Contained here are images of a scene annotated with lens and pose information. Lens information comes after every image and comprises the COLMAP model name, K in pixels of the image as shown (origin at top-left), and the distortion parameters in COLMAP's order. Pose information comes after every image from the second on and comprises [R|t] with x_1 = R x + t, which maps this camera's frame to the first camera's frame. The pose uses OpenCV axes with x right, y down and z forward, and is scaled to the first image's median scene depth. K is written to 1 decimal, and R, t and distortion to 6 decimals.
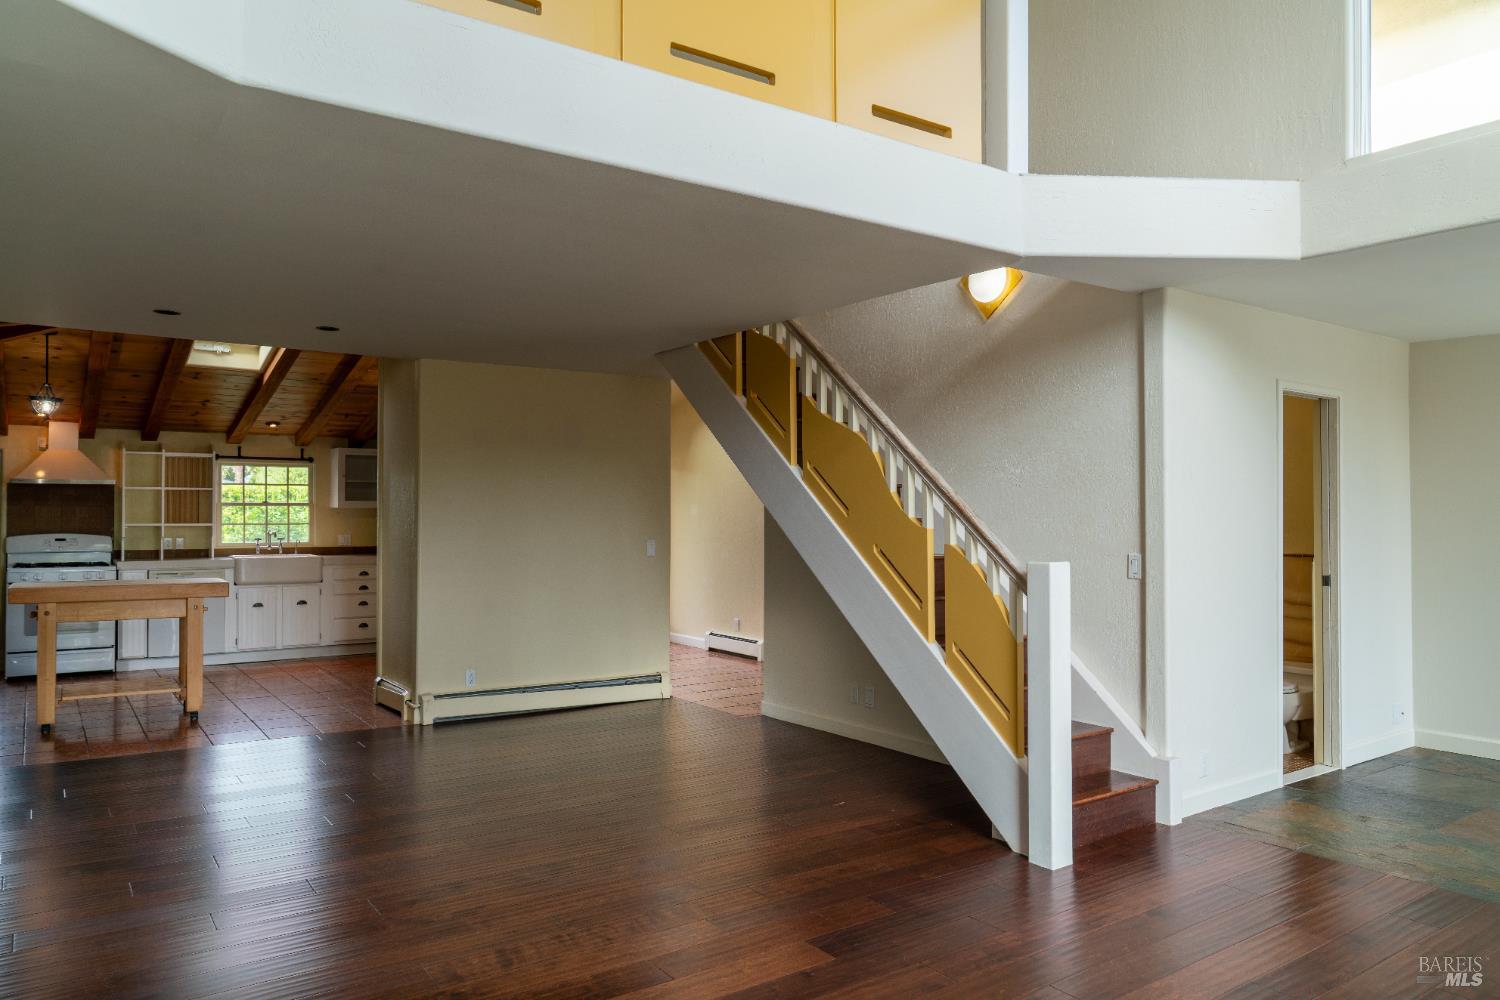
lens RADIAL K [[1015.6, 0, 743.4], [0, 1015.6, 493.7], [0, 0, 1]] dist [-0.005579, -0.001219]
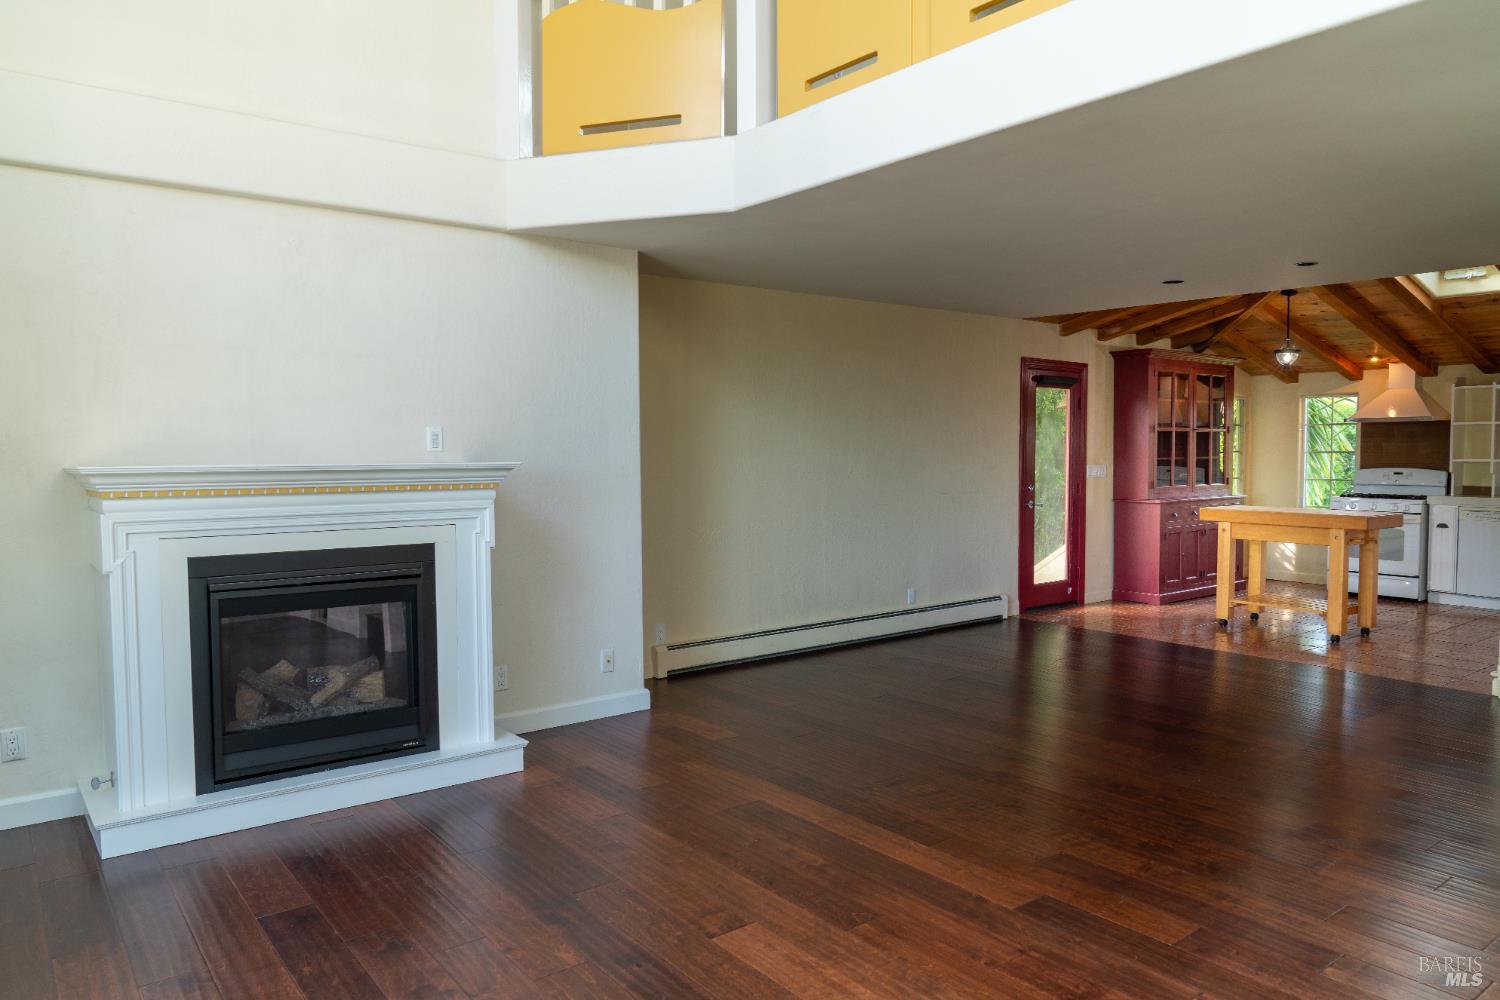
lens RADIAL K [[1015.6, 0, 743.4], [0, 1015.6, 493.7], [0, 0, 1]] dist [-0.005579, -0.001219]
pose [[0.053587, 0.041825, -0.997687, 0.346049], [0.021830, 0.998835, 0.043046, 0.005095], [0.998325, -0.024086, 0.052612, 0.236157]]
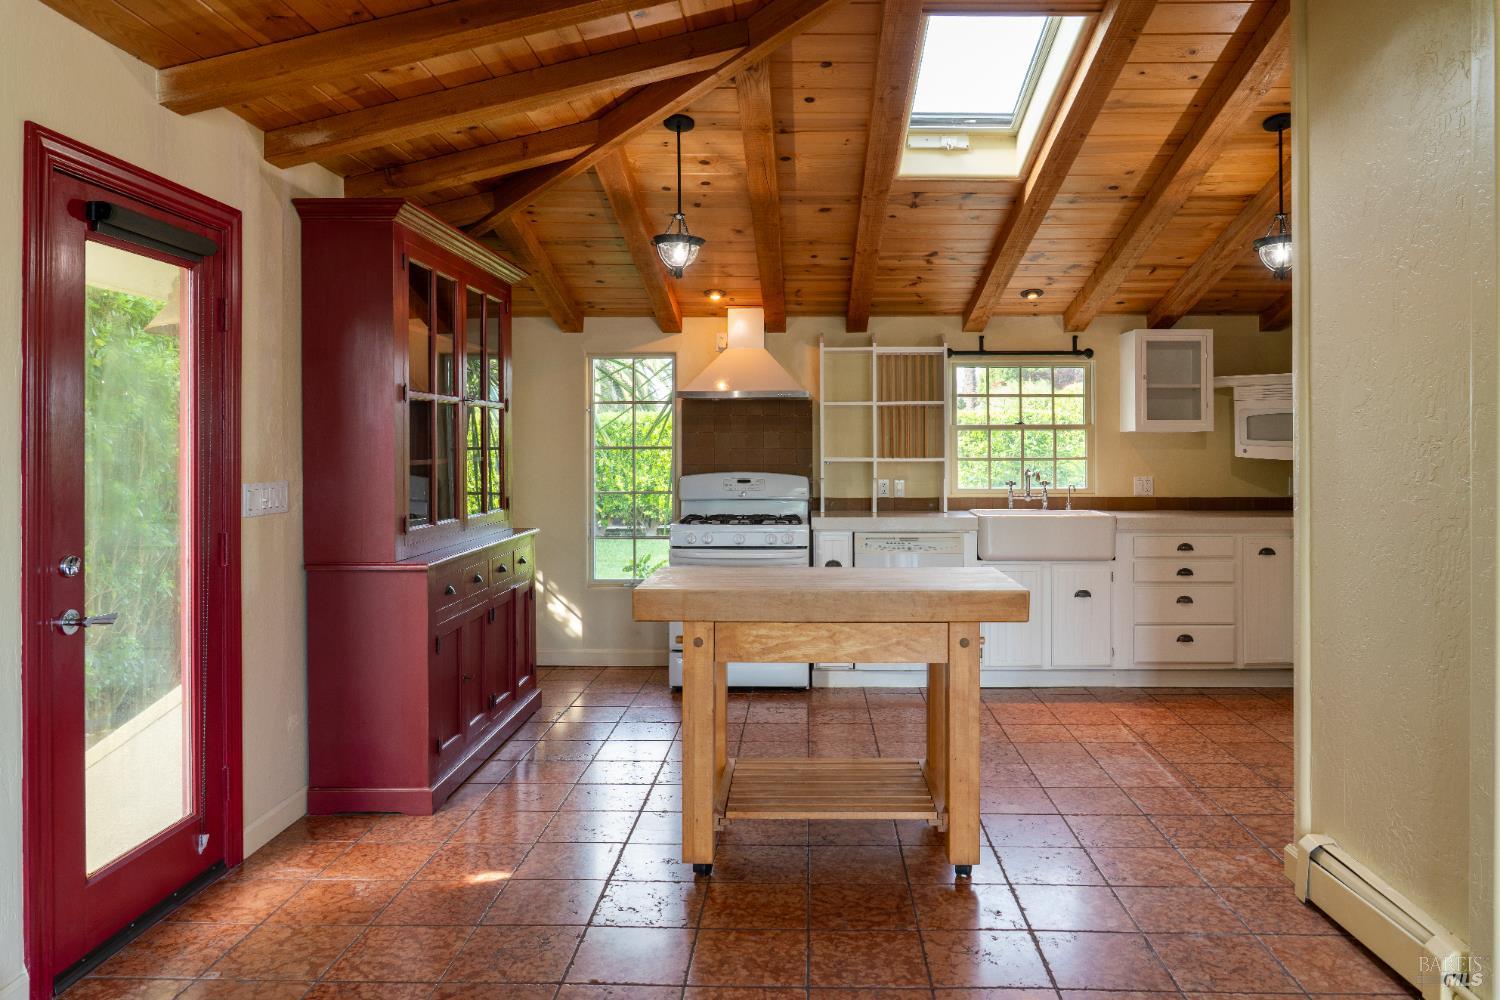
lens RADIAL K [[1046.1, 0, 792.4], [0, 1046.1, 442.8], [0, 0, 1]] dist [-0.004118, 0.001726]
pose [[0.808582, -0.003192, -0.588375, -0.222083], [0.014000, 0.999807, 0.013816, 0.009791], [0.588217, -0.019408, 0.808470, 0.428111]]
